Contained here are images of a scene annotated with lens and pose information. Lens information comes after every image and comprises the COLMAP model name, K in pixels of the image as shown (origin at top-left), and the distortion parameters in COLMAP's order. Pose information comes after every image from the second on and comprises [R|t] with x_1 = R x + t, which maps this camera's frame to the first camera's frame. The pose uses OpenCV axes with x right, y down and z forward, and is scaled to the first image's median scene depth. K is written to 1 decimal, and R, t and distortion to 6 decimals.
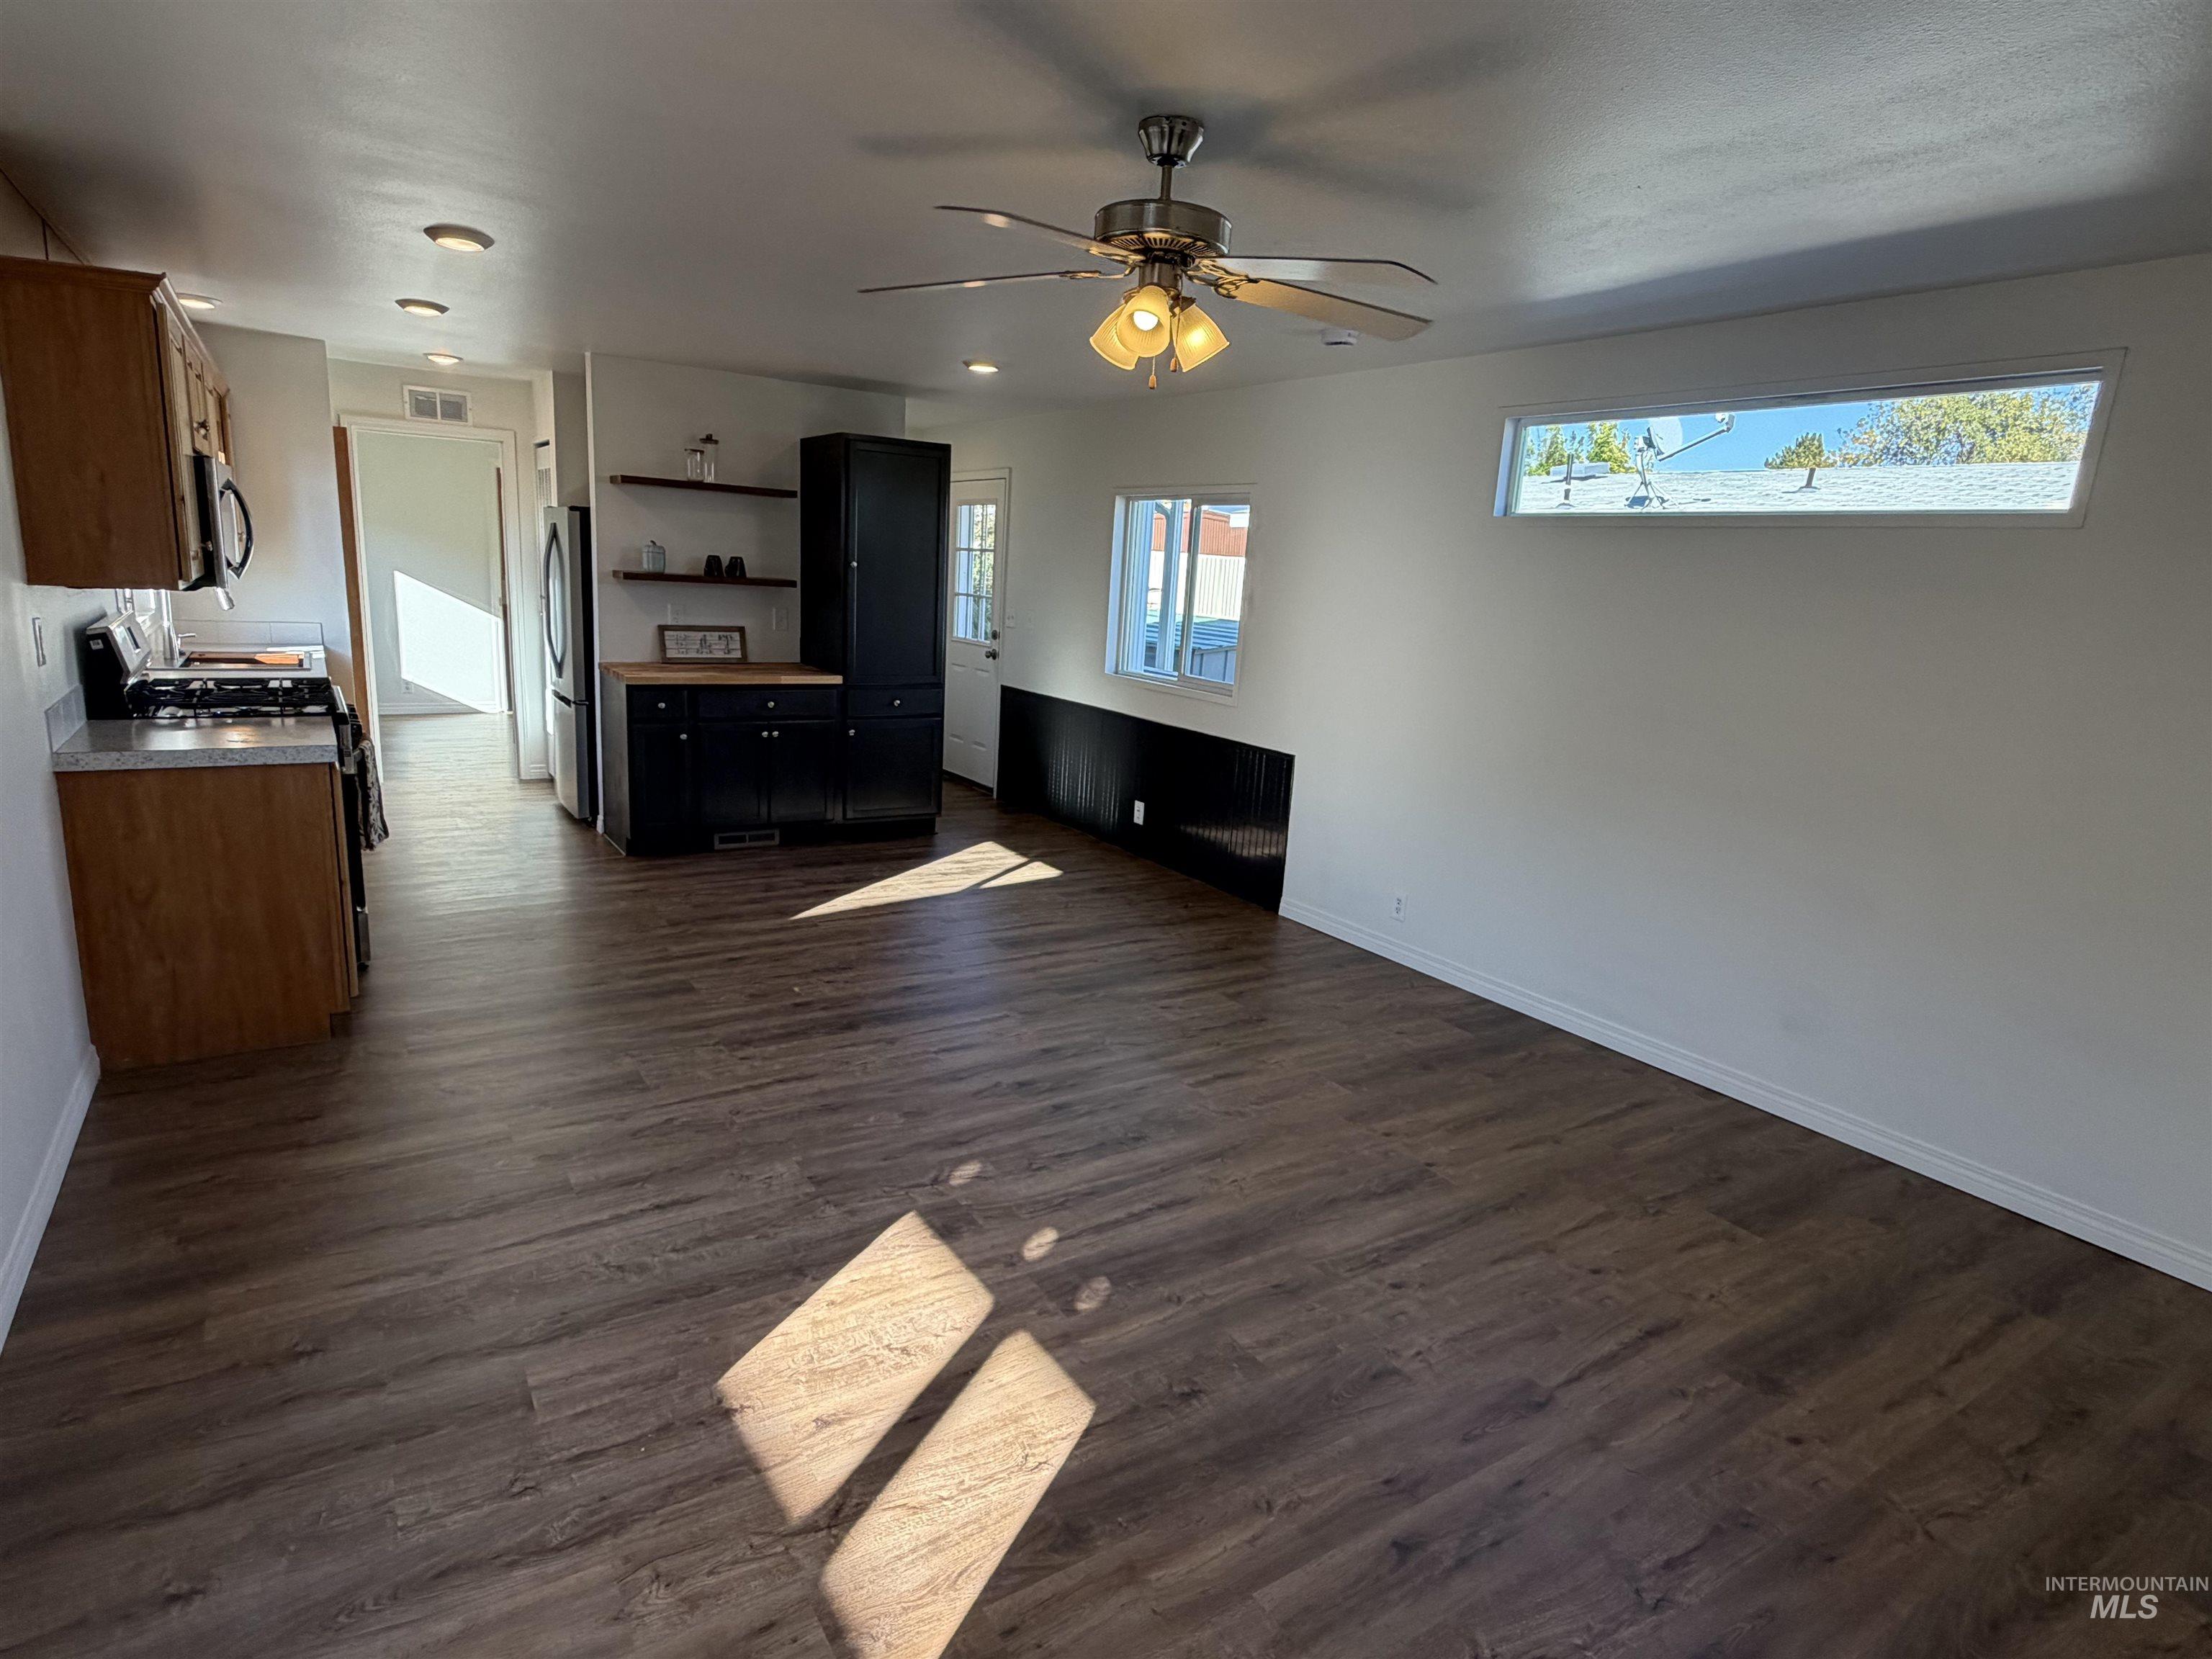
lens RADIAL K [[1185.3, 0, 1105.3], [0, 1185.3, 806.4], [0, 0, 1]] dist [-0.001763, -0.000298]
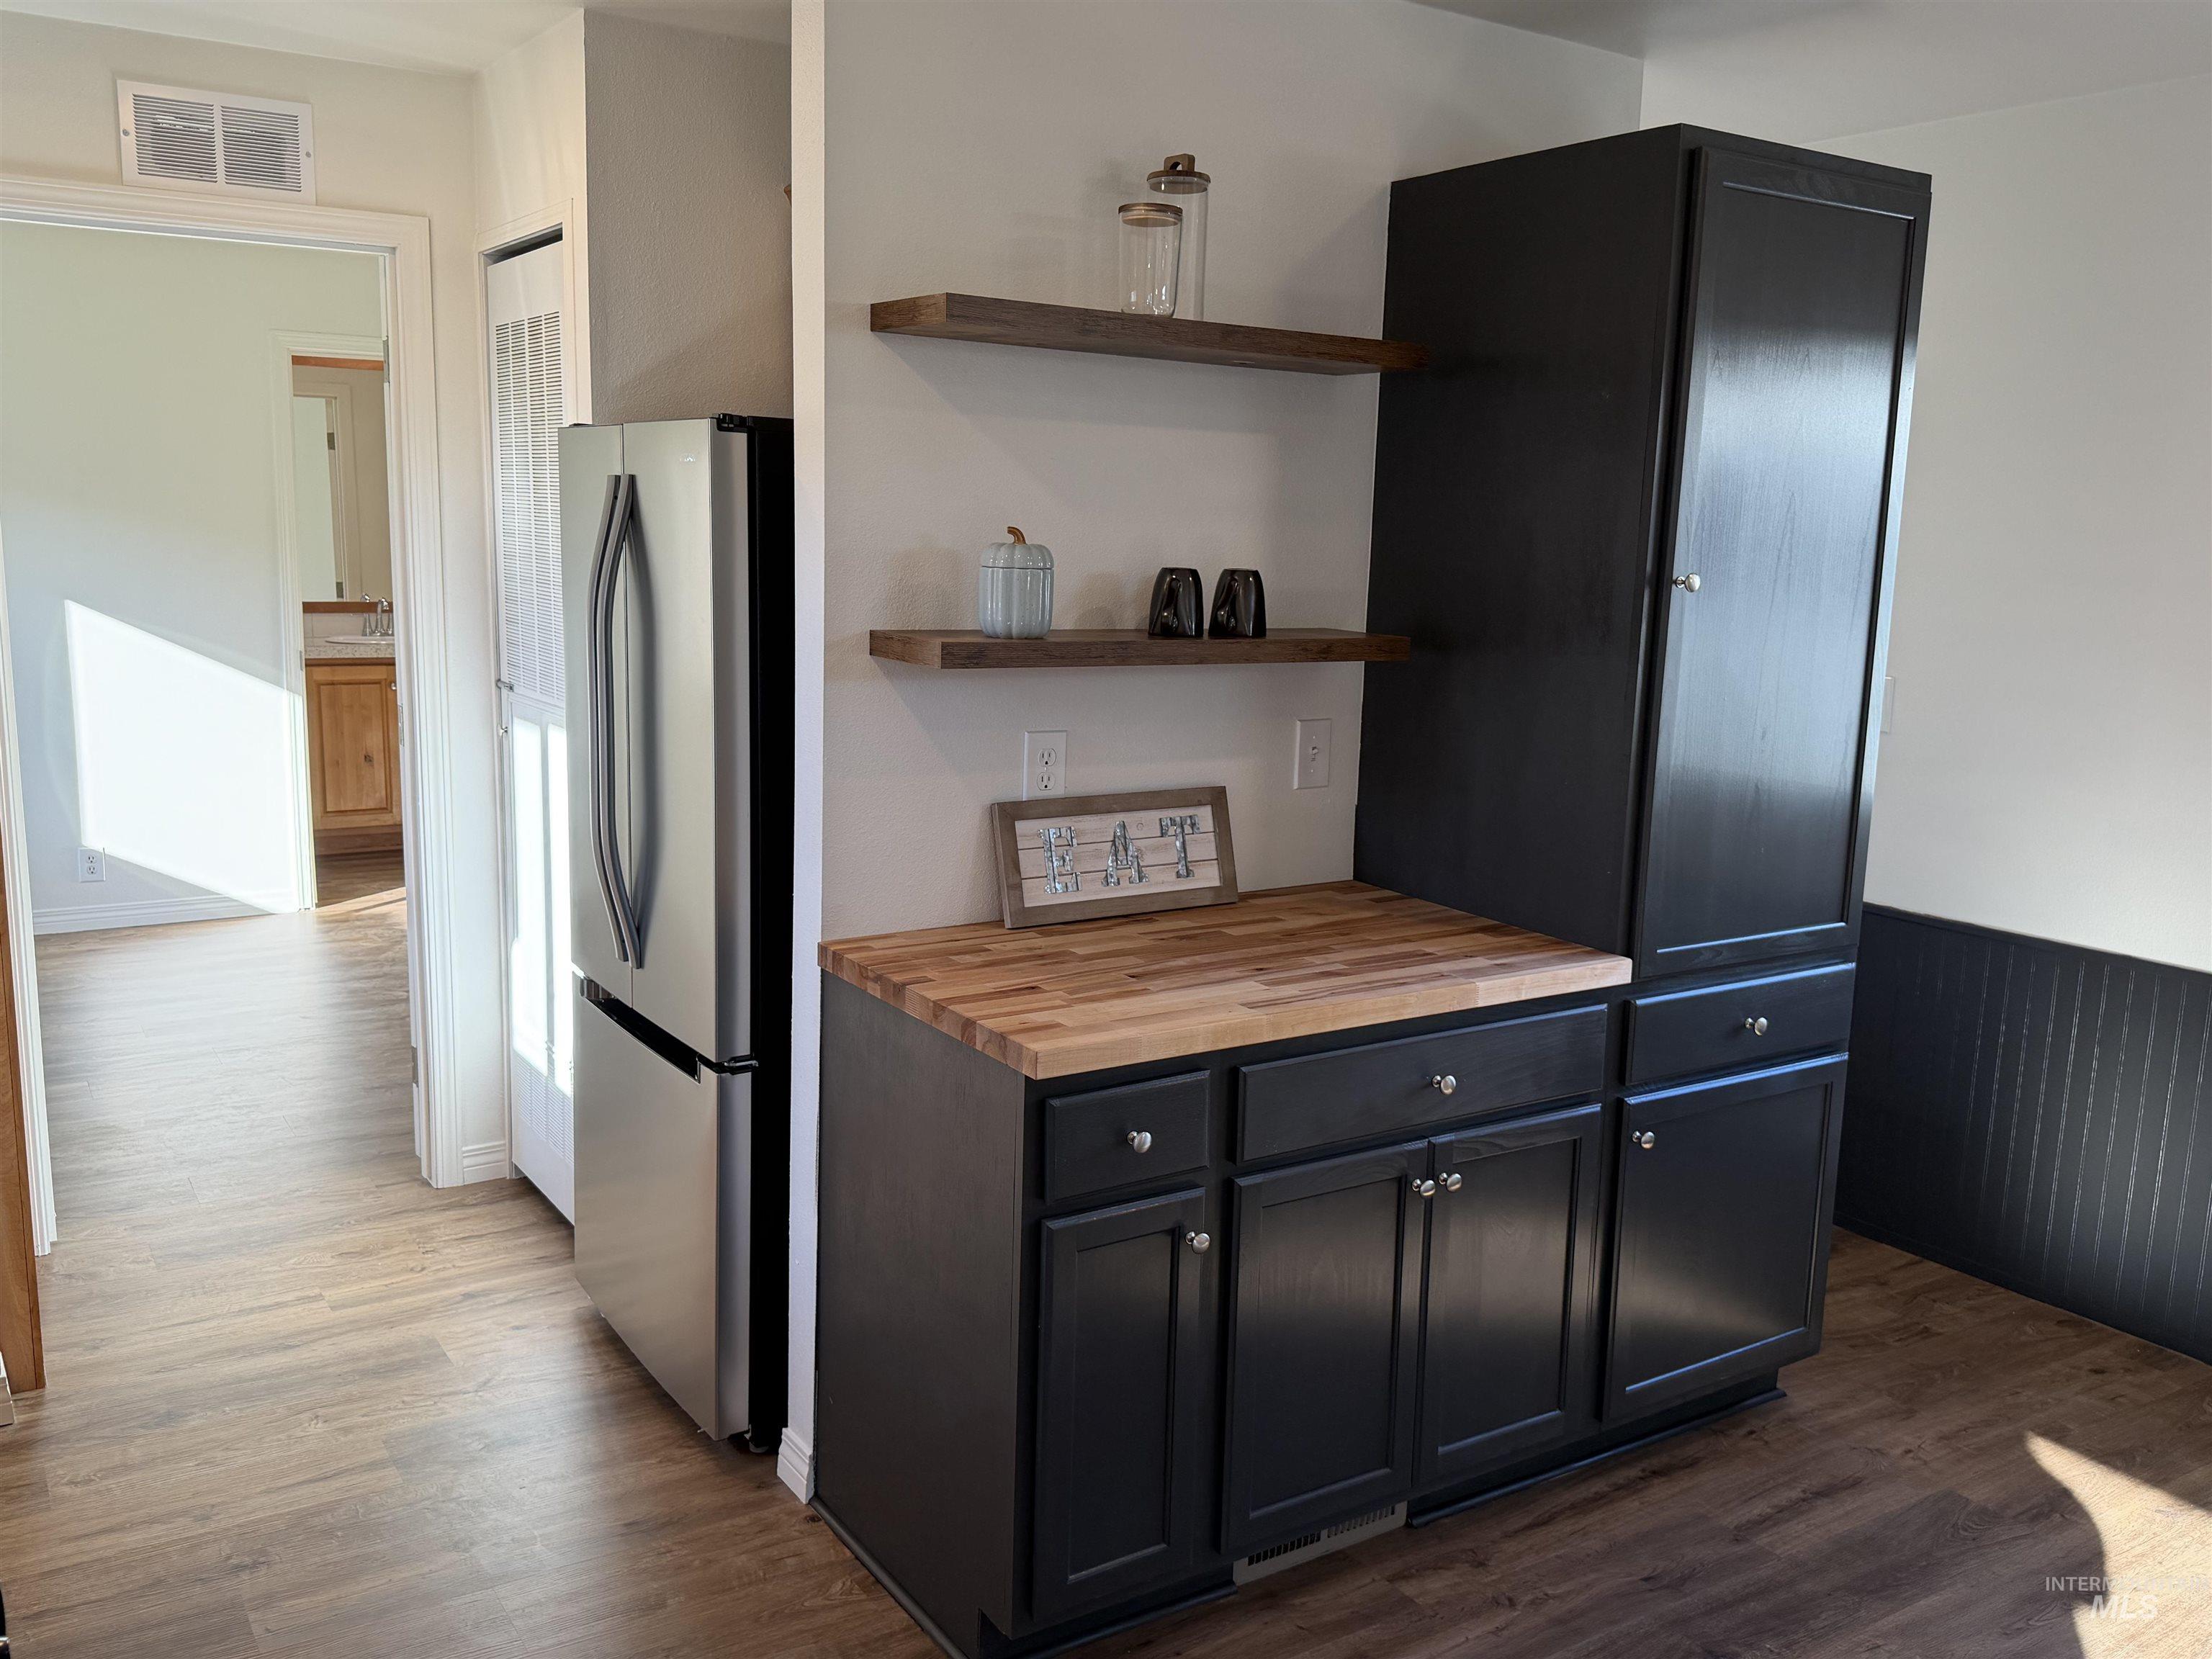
lens RADIAL K [[1832.4, 0, 1106.0], [0, 1832.4, 829.5], [0, 0, 1]] dist [0.010895, -0.004426]
pose [[0.999533, -0.028849, -0.010097, -0.336138], [0.028476, 0.998973, -0.035242, -0.125824], [0.011103, 0.034938, 0.999328, 0.525104]]
